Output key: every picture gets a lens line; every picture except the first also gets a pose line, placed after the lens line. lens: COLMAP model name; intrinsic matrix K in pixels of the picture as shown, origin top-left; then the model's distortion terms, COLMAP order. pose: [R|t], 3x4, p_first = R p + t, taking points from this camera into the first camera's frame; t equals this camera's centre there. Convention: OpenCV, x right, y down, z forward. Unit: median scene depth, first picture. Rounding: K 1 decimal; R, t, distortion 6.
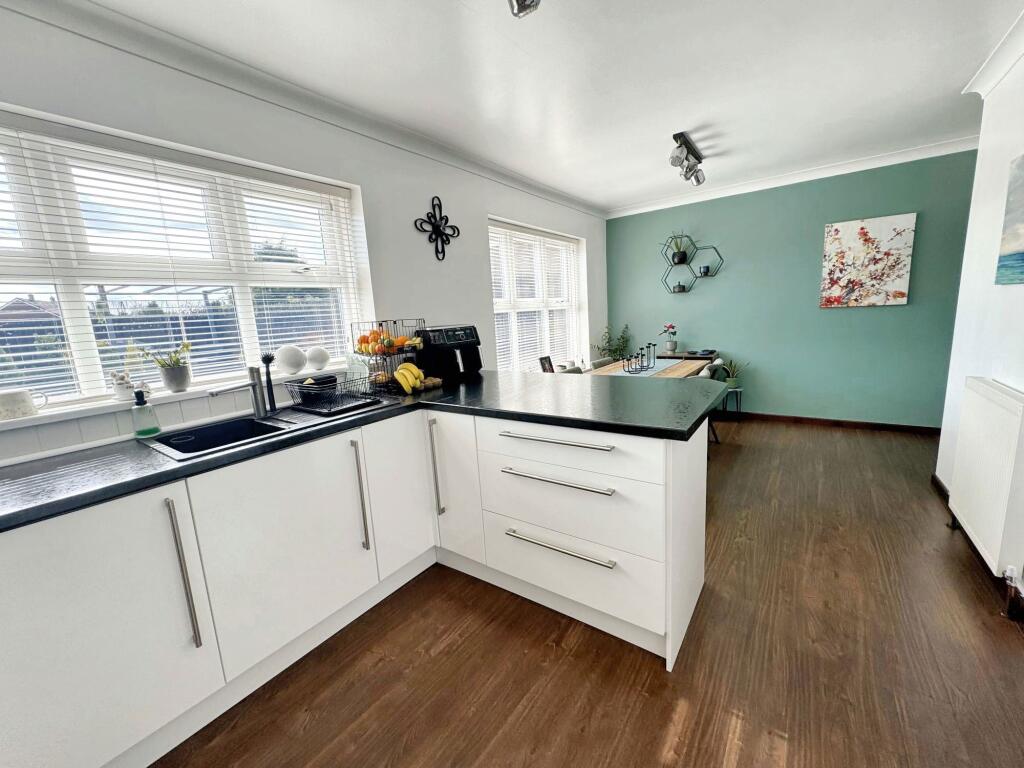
lens RADIAL K [[410.0, 0, 514.6], [0, 410.0, 386.6], [0, 0, 1]] dist [0.006301, -0.000770]
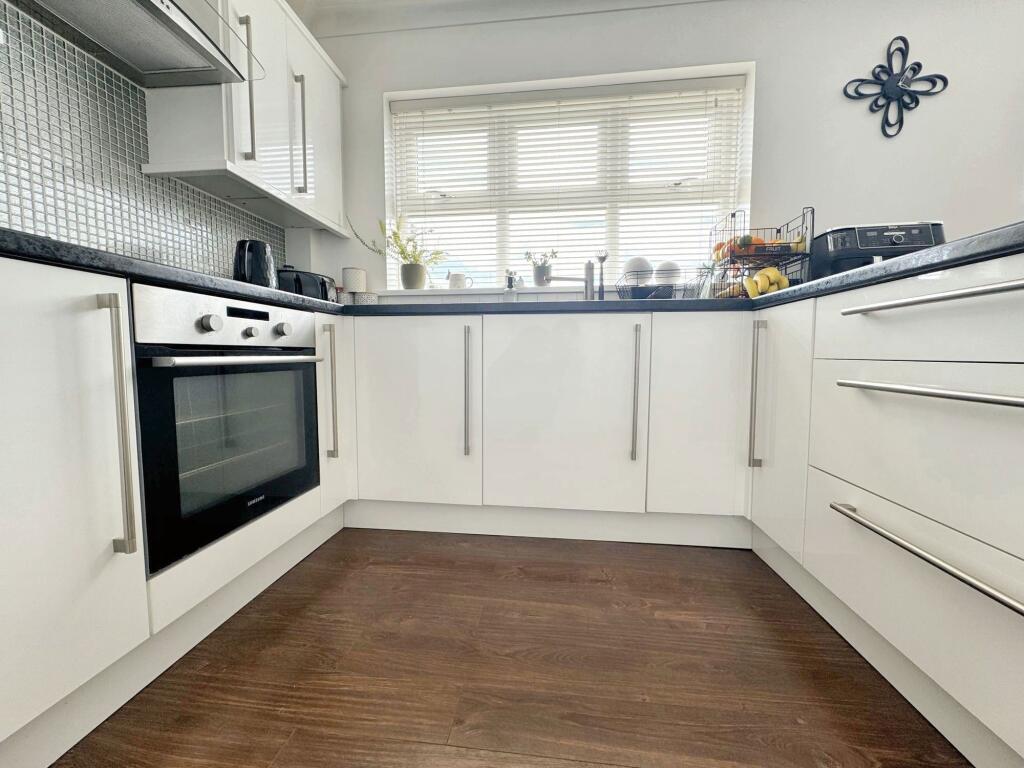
lens RADIAL K [[410.0, 0, 516.1], [0, 410.0, 387.1], [0, 0, 1]] dist [0.006301, -0.000770]
pose [[0.484076, 0.119563, -0.866819, 0.116534], [-0.182583, 0.982617, 0.033571, 0.133320], [0.855765, 0.142016, 0.497491, 0.180244]]
